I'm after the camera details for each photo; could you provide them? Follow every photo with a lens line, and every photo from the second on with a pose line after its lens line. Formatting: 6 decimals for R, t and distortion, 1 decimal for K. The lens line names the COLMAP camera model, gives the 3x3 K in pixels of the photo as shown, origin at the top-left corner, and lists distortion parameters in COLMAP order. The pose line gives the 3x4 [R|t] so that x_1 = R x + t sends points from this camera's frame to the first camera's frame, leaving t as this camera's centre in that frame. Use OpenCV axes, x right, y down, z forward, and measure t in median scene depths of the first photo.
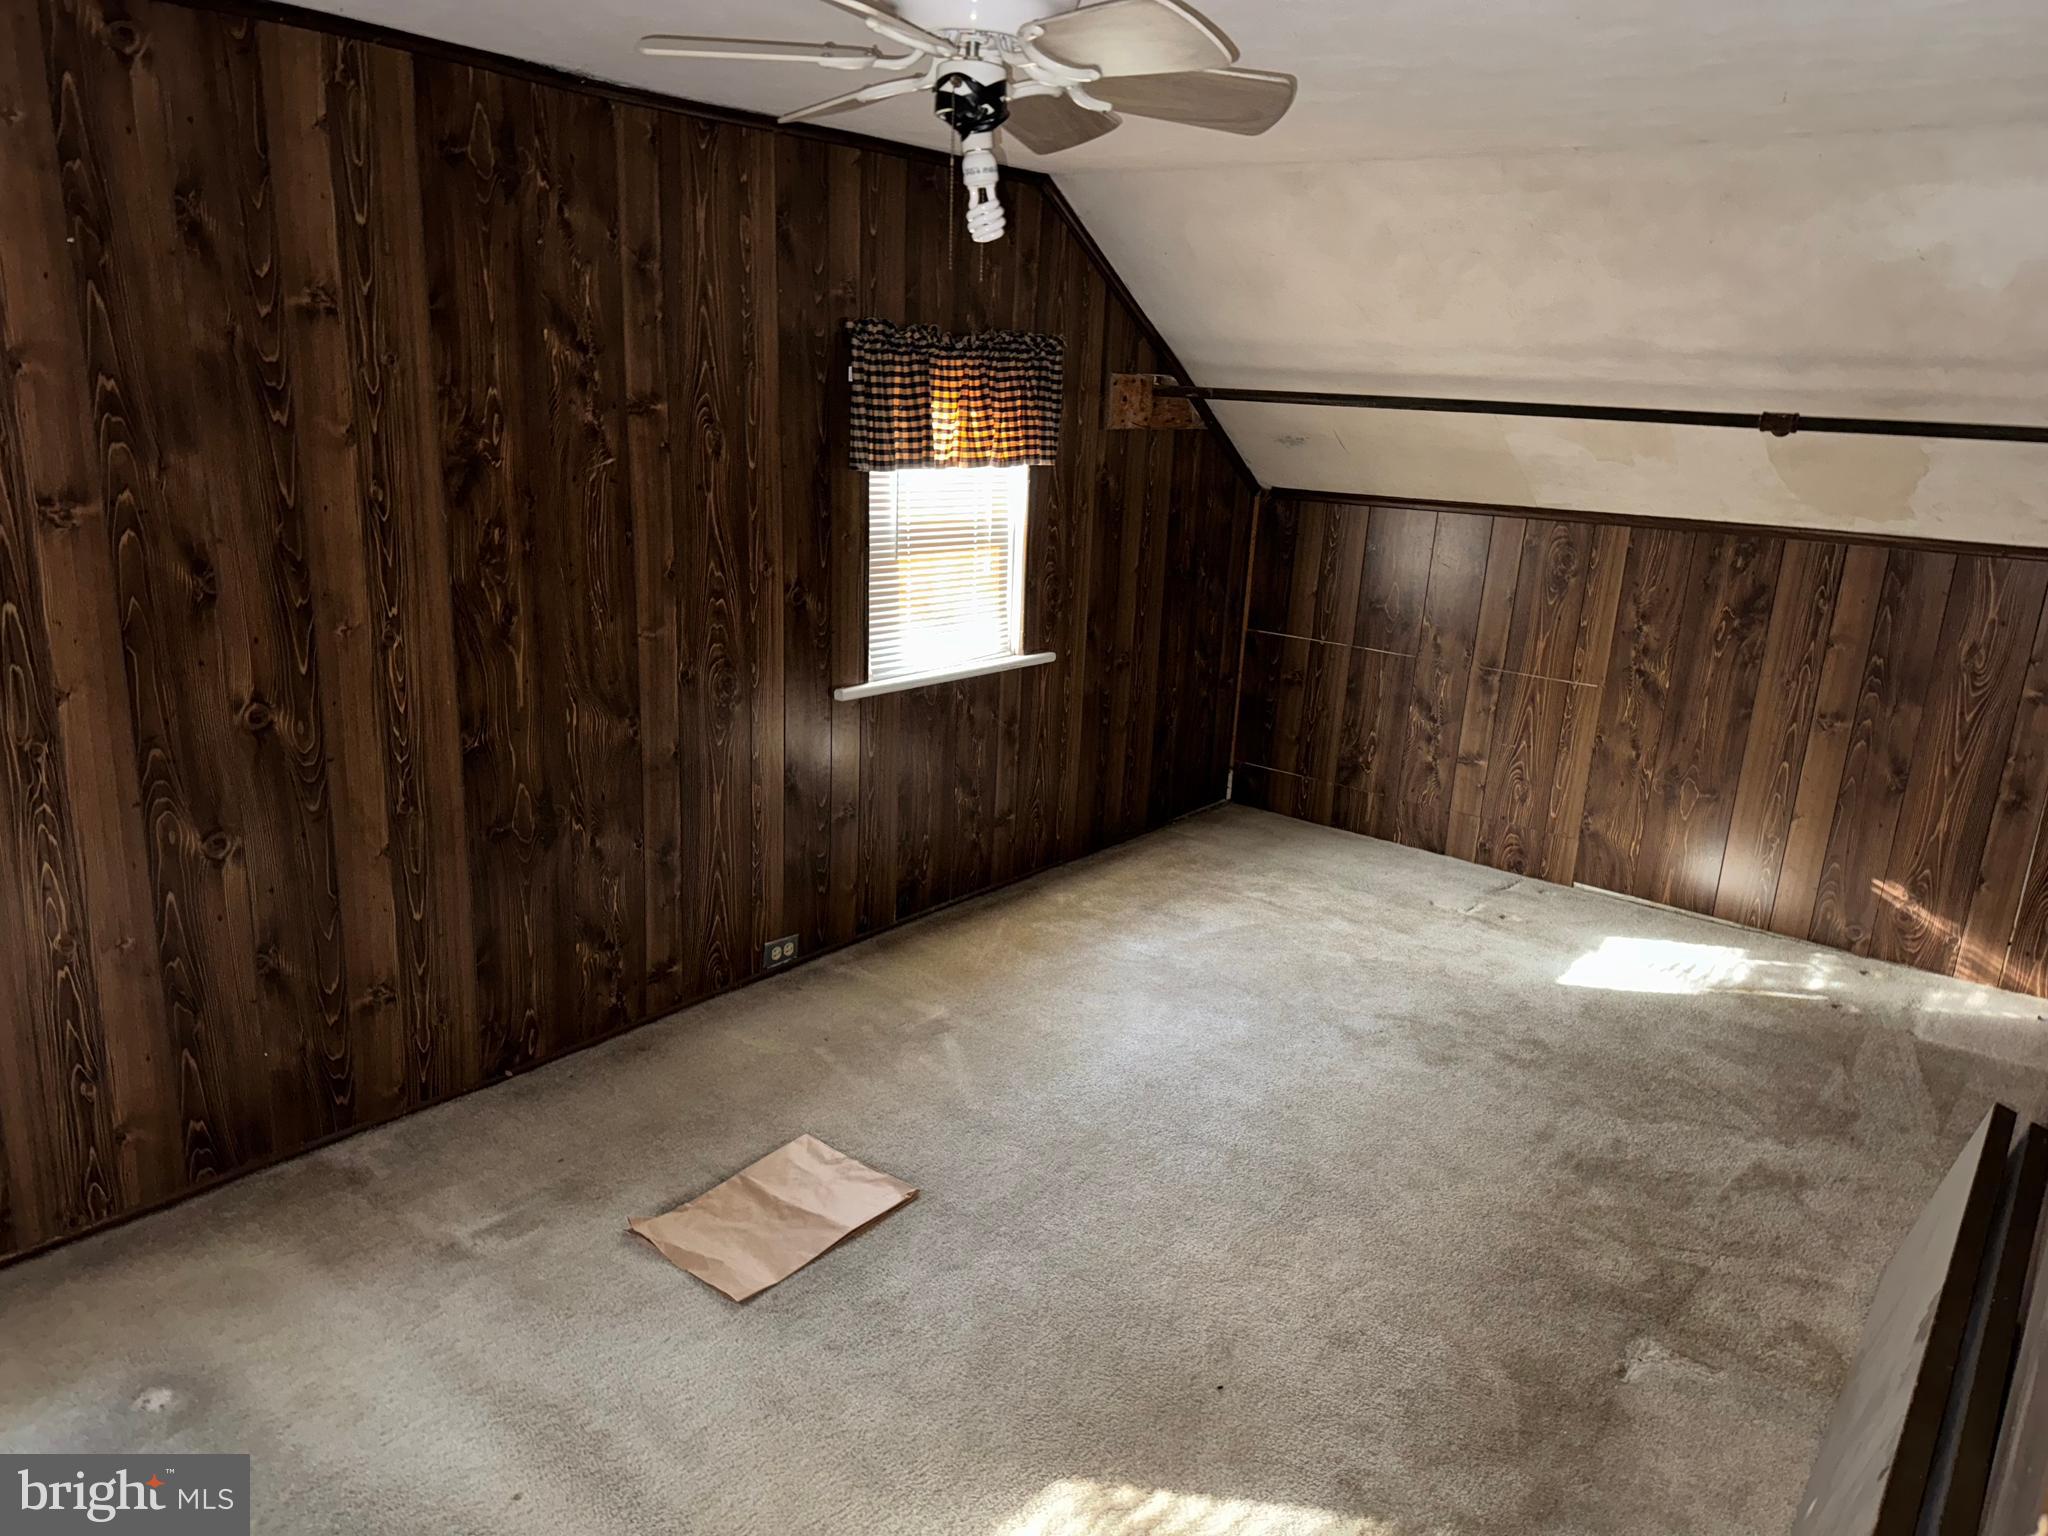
lens RADIAL K [[1430.6, 0, 995.6], [0, 1430.6, 777.3], [0, 0, 1]] dist [0.053928, -0.063894]
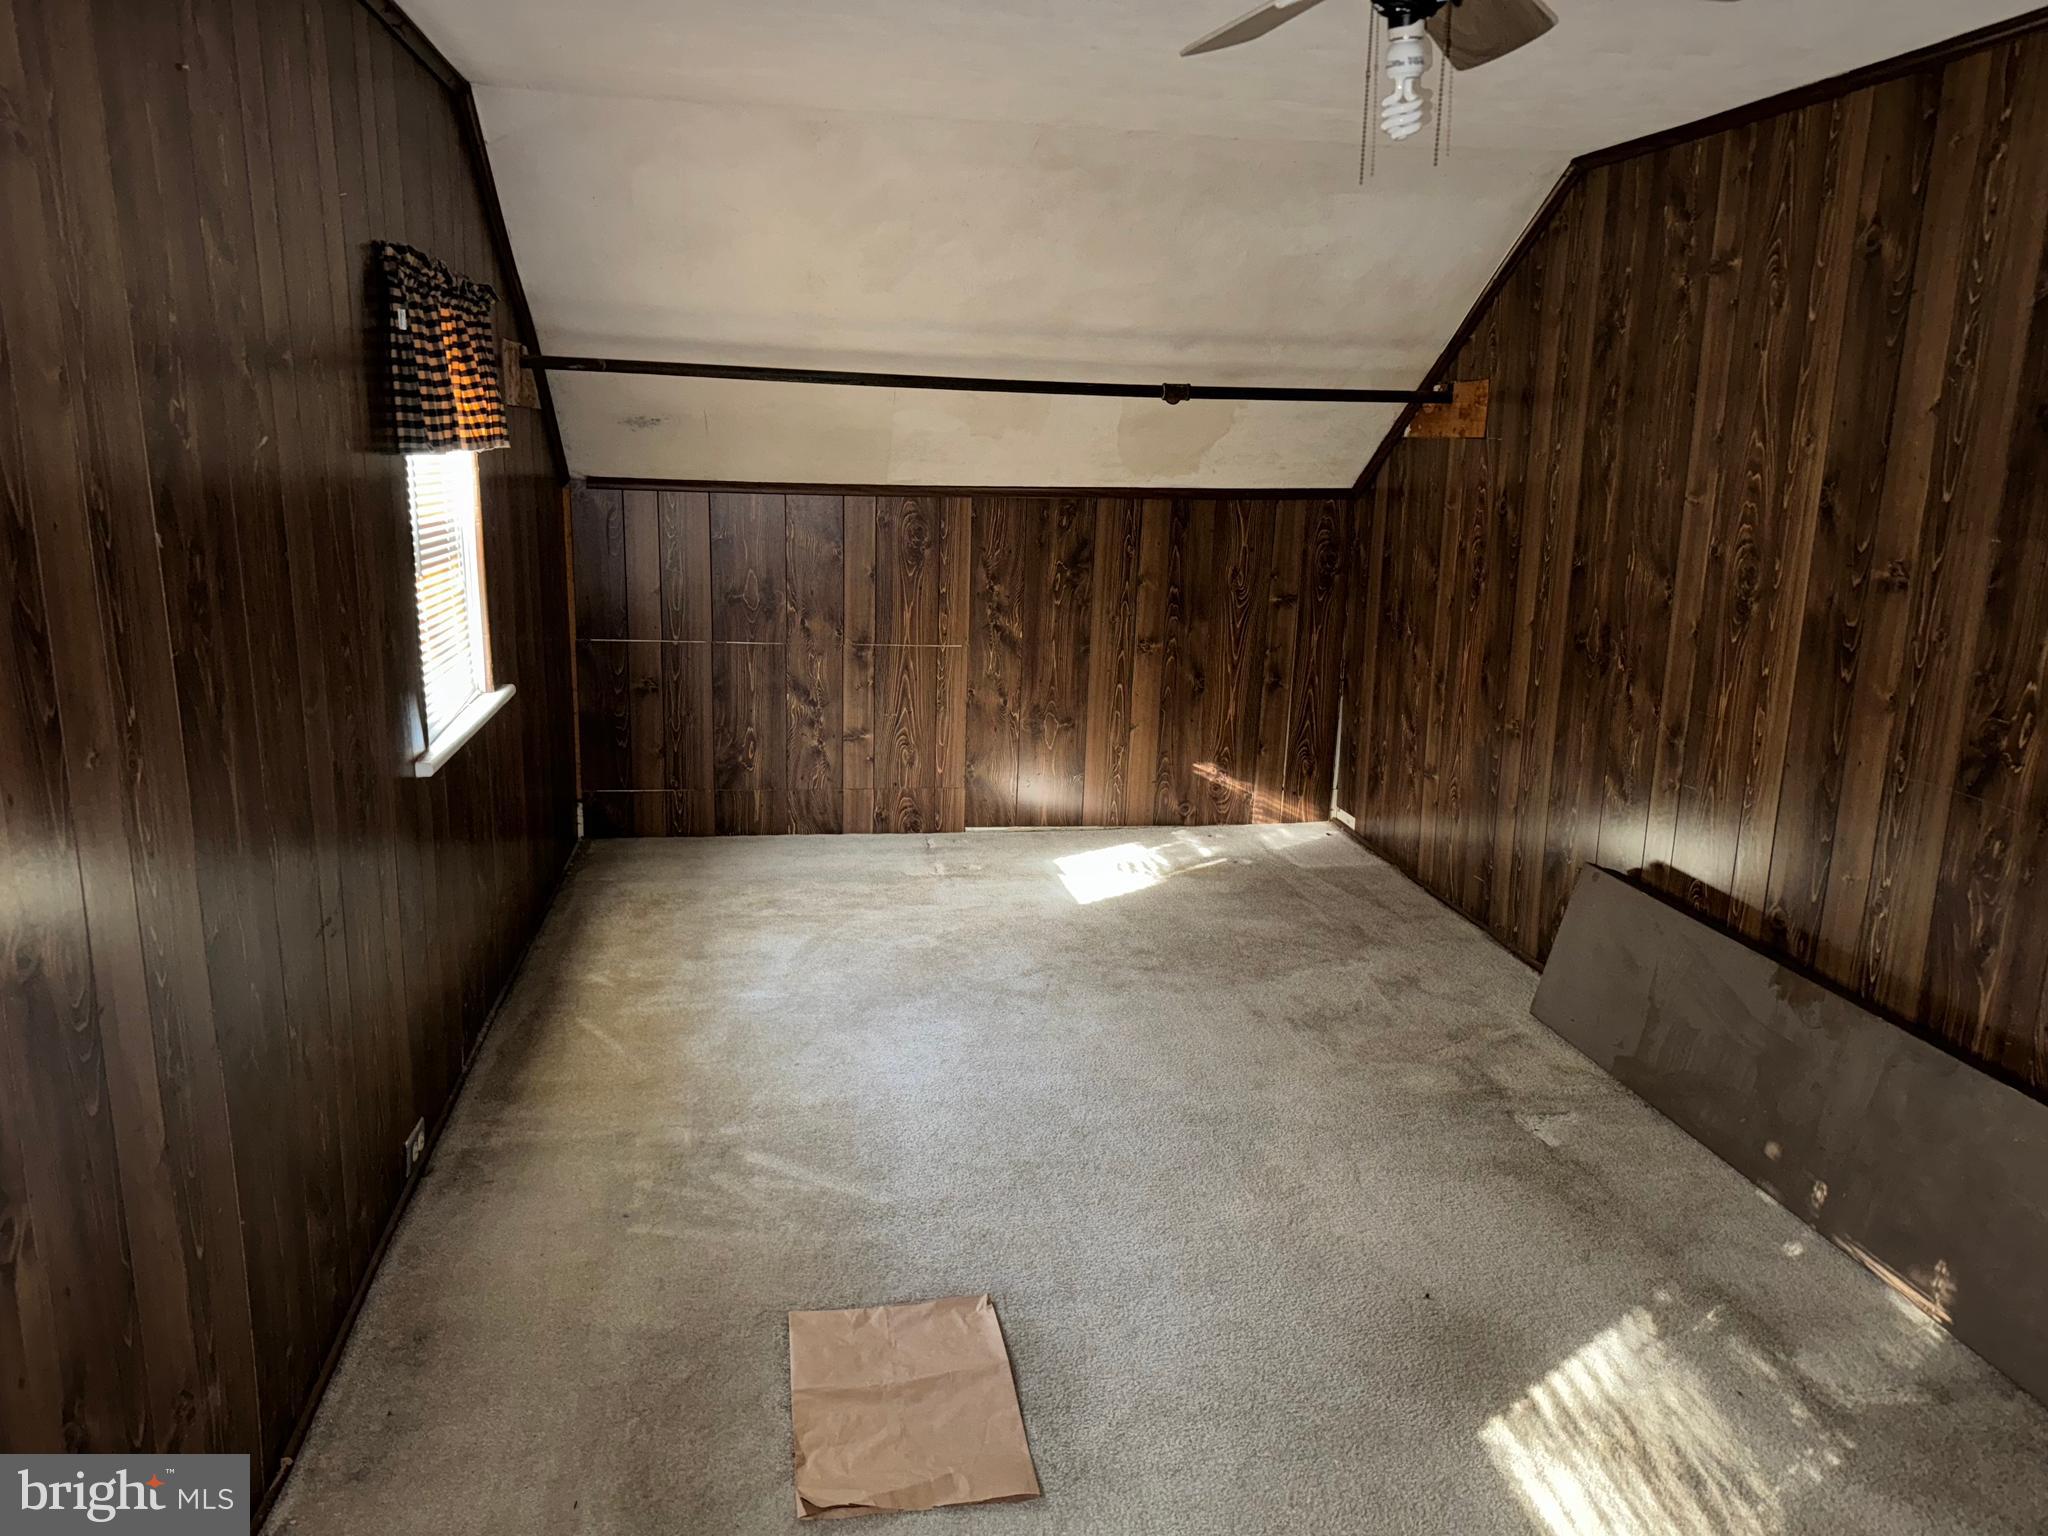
lens RADIAL K [[1456.7, 0, 1024.0], [0, 1456.7, 768.0], [0, 0, 1]] dist [0.251616, -0.477598]
pose [[0.644214, -0.189665, 0.740956, -0.411877], [0.203637, 0.976331, 0.072865, -0.046121], [-0.737239, 0.103946, 0.667589, 0.247705]]
